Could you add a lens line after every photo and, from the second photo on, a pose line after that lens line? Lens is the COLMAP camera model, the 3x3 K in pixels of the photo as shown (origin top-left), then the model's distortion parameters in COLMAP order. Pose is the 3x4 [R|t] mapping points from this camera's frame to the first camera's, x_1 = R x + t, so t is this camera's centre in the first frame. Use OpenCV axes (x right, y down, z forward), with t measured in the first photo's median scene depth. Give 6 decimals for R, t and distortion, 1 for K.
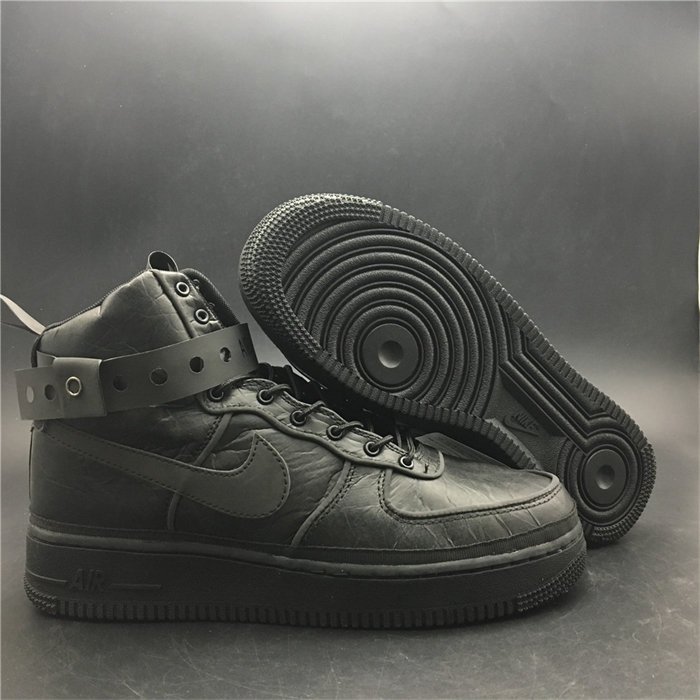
lens RADIAL K [[819.1, 0, 350.0], [0, 819.1, 350.0], [0, 0, 1]] dist [0.117792, -0.246575]
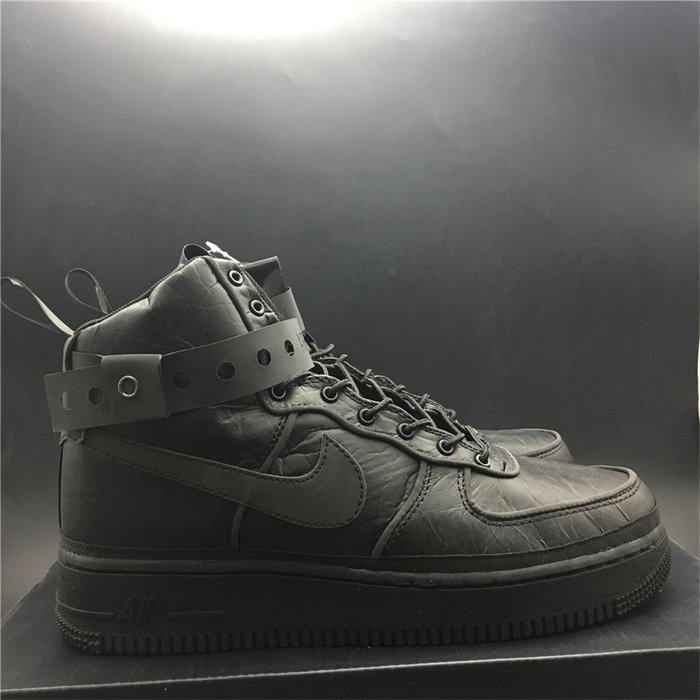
lens RADIAL K [[819.1, 0, 350.0], [0, 819.1, 350.0], [0, 0, 1]] dist [0.117792, -0.246575]
pose [[0.993954, -0.031853, 0.105071, -0.178664], [0.035927, 0.998665, -0.037106, 0.043467], [-0.103749, 0.040657, 0.993772, 0.095933]]
